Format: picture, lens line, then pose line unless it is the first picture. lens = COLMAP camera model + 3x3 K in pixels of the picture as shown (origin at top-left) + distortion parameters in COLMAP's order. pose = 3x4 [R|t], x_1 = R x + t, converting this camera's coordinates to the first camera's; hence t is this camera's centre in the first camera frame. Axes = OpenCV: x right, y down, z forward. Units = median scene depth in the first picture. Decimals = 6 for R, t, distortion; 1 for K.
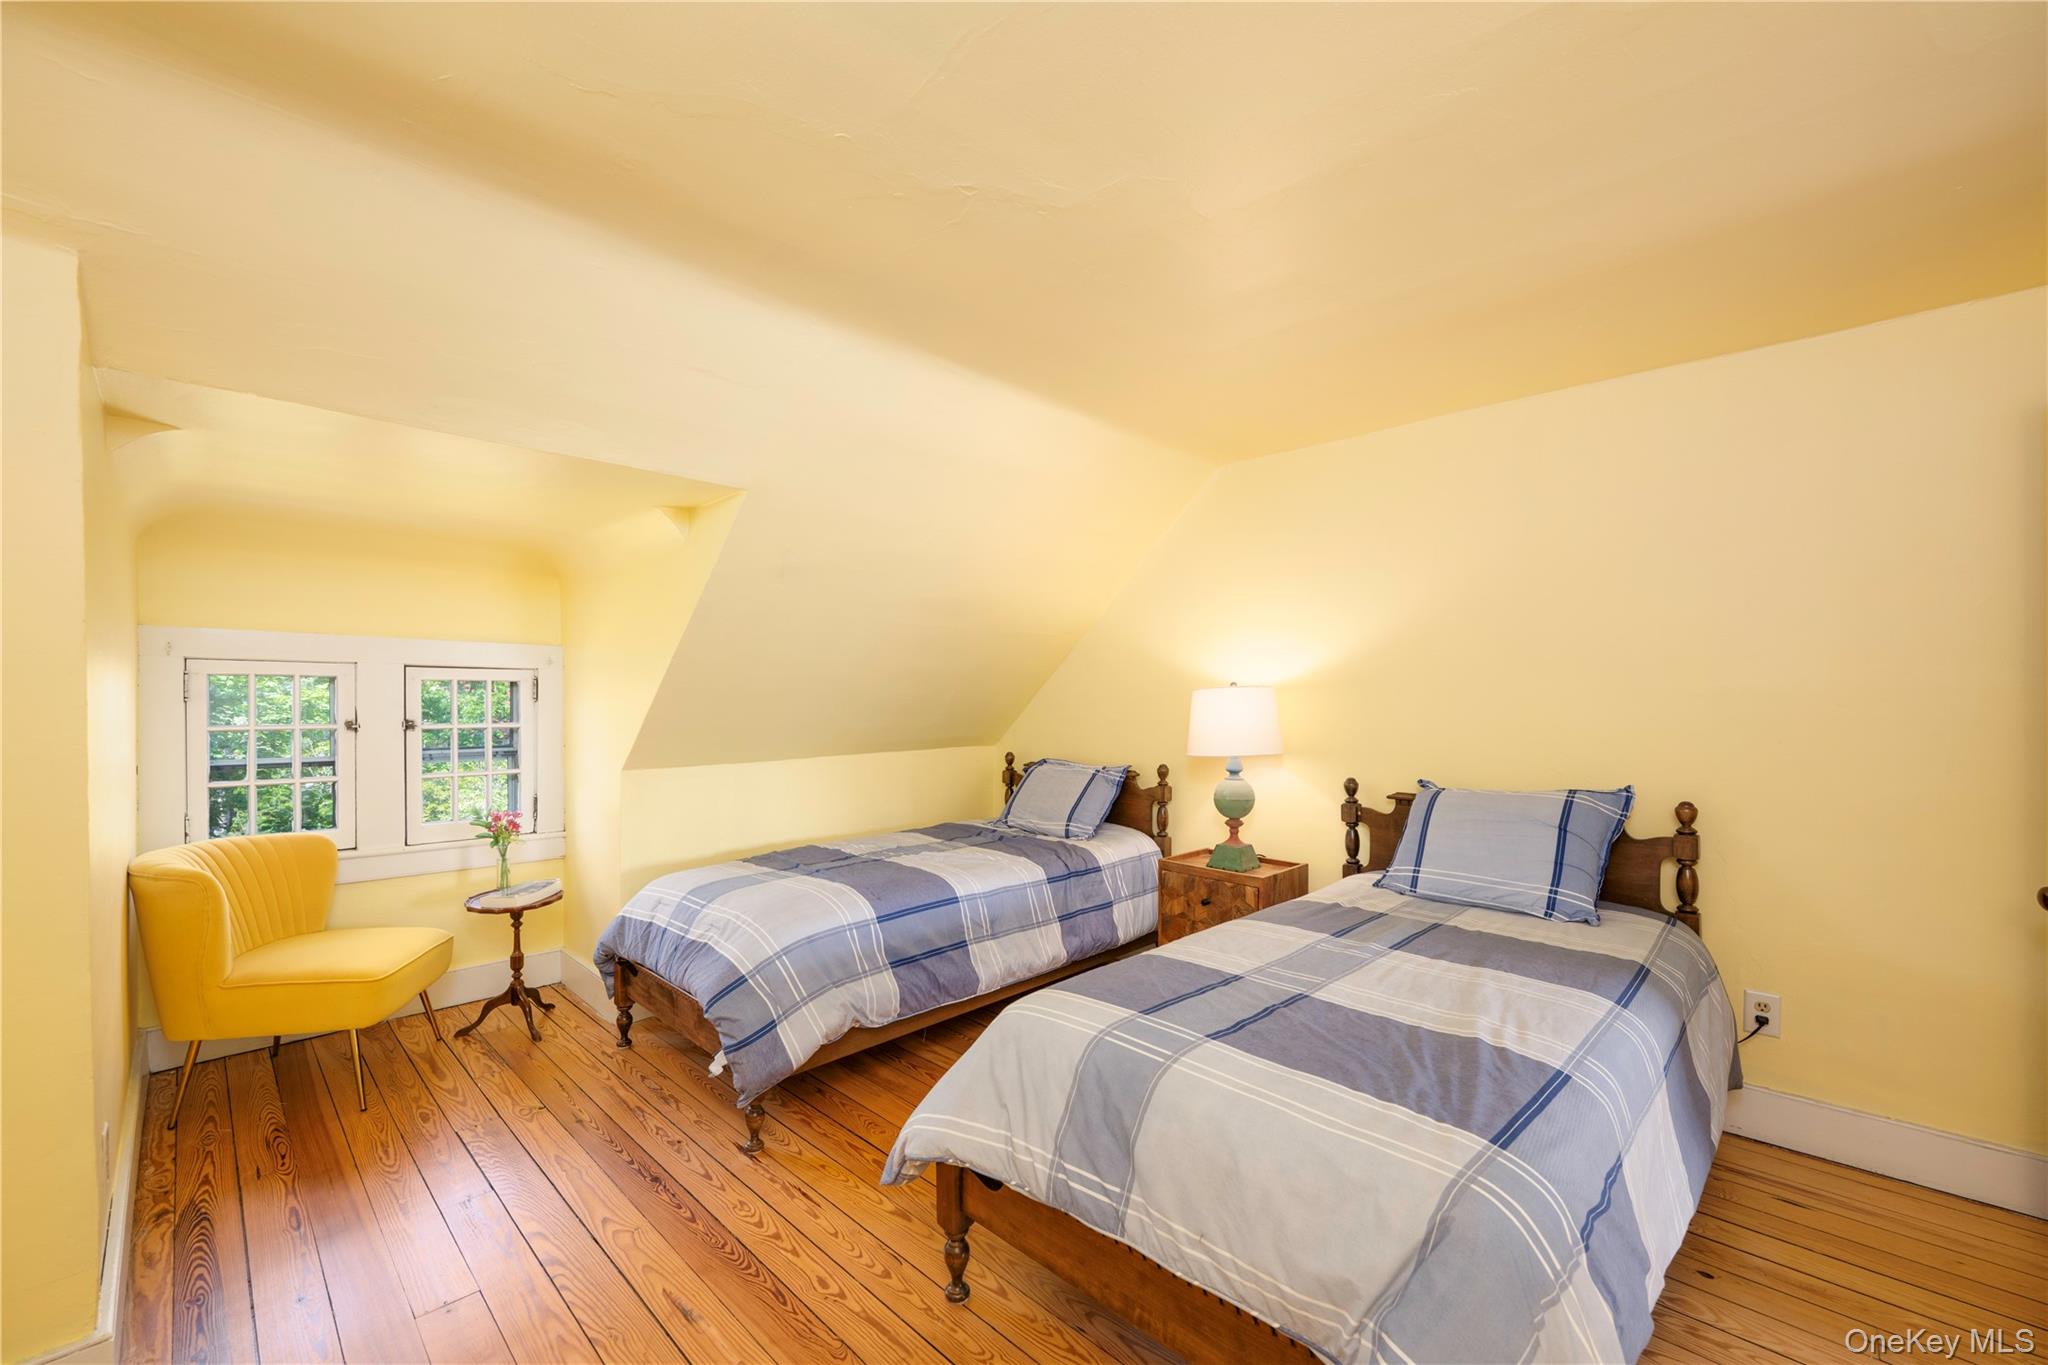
lens RADIAL K [[820.3, 0, 1017.5], [0, 820.3, 695.9], [0, 0, 1]] dist [-0.002233, 0.000093]
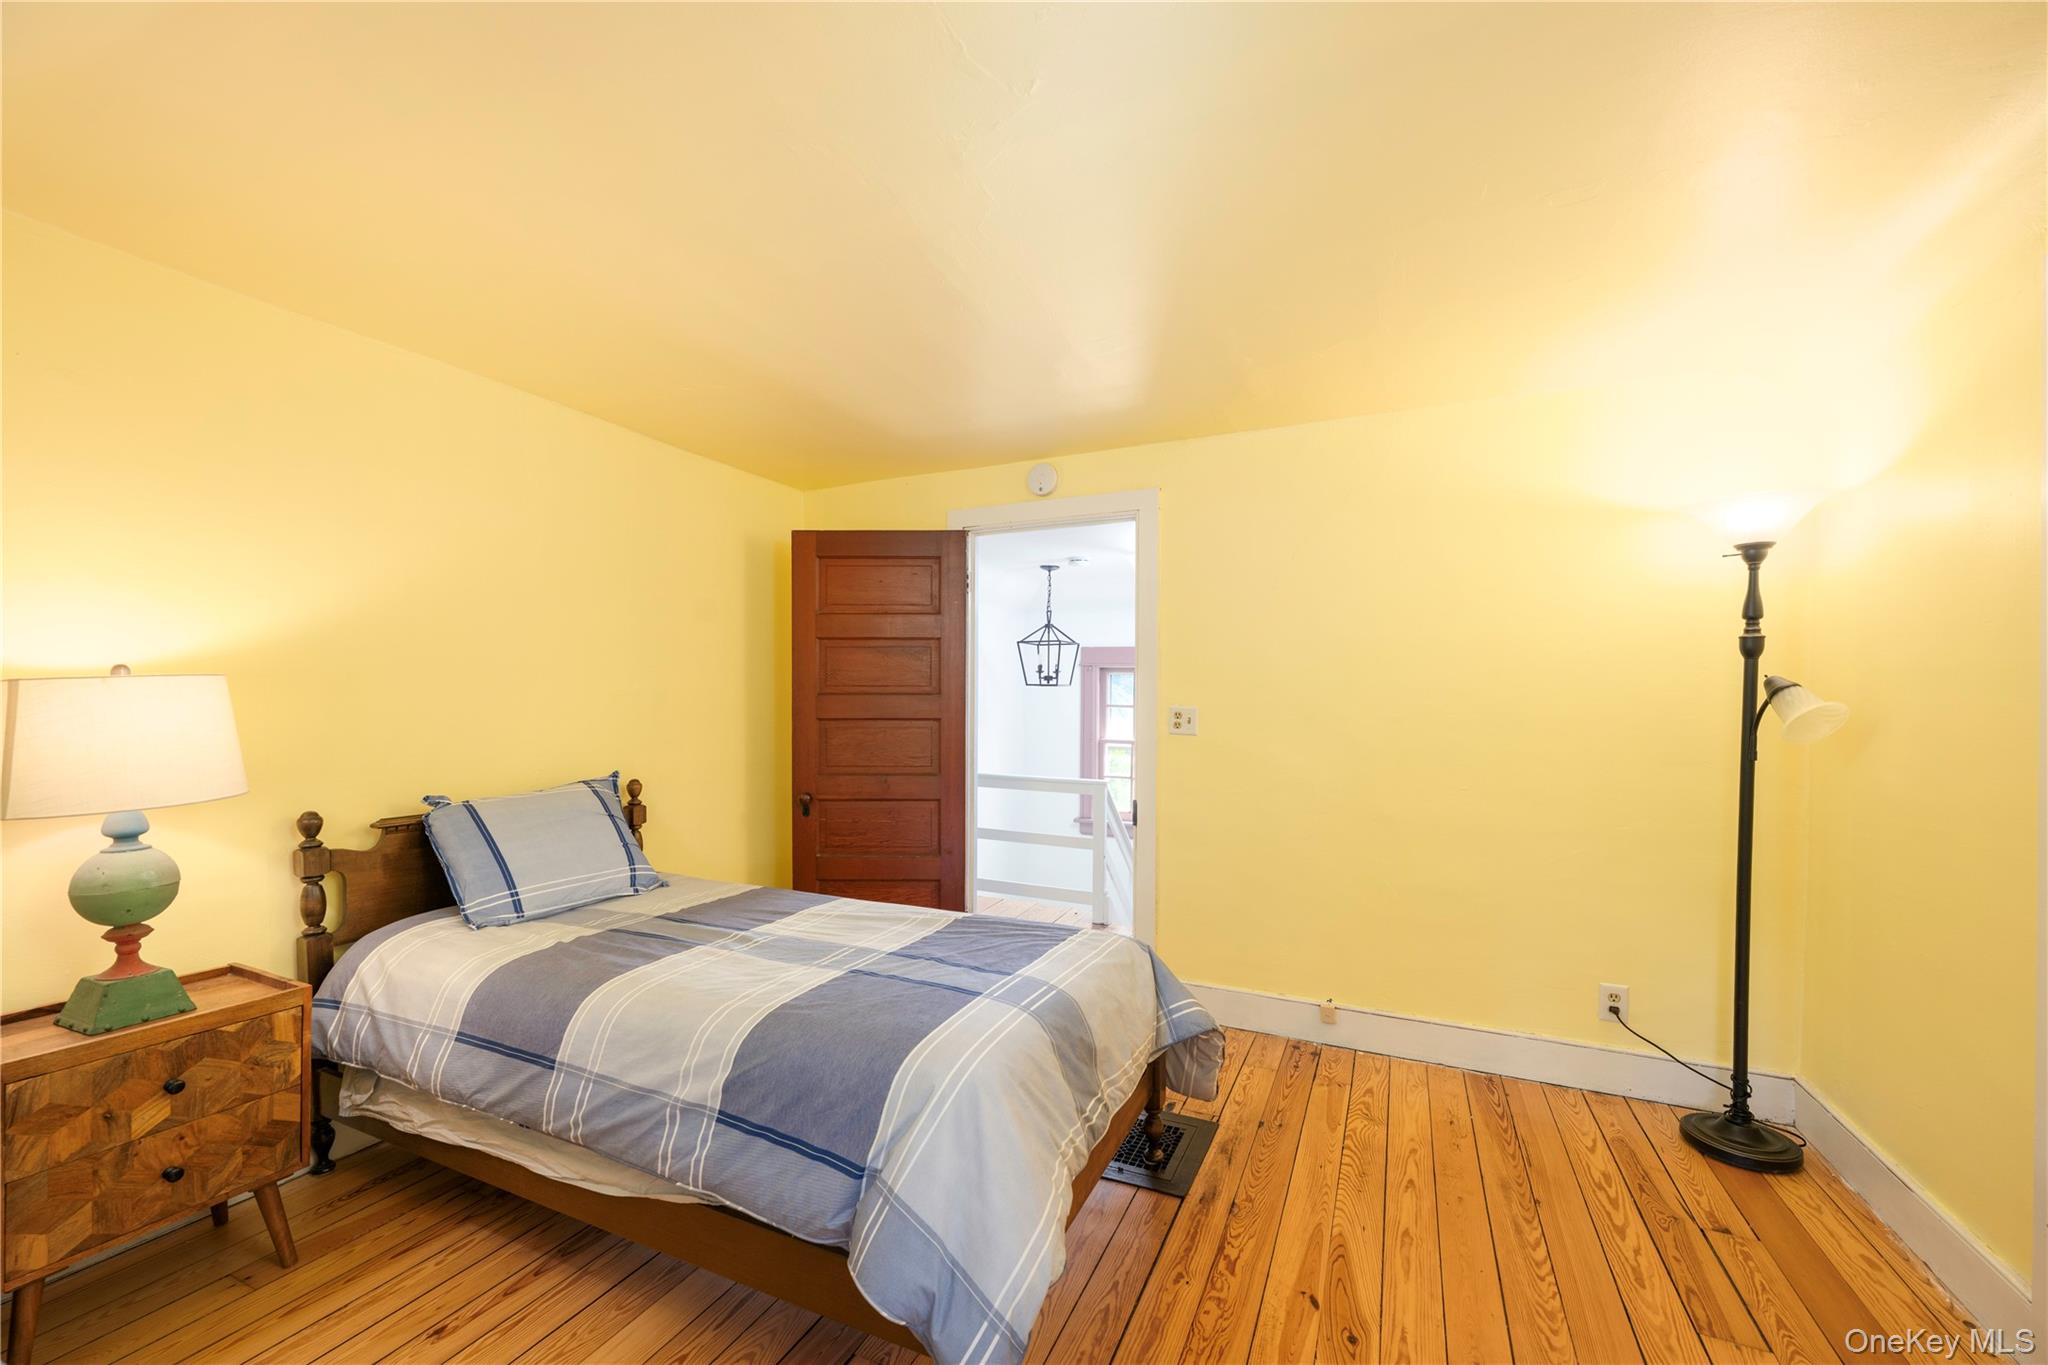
lens RADIAL K [[820.3, 0, 1017.2], [0, 820.3, 690.1], [0, 0, 1]] dist [-0.002233, 0.000093]
pose [[-0.328190, 0.007156, 0.944585, -0.450534], [-0.007408, 0.999921, -0.010149, -0.000933], [-0.944583, -0.010329, -0.328111, 0.667988]]
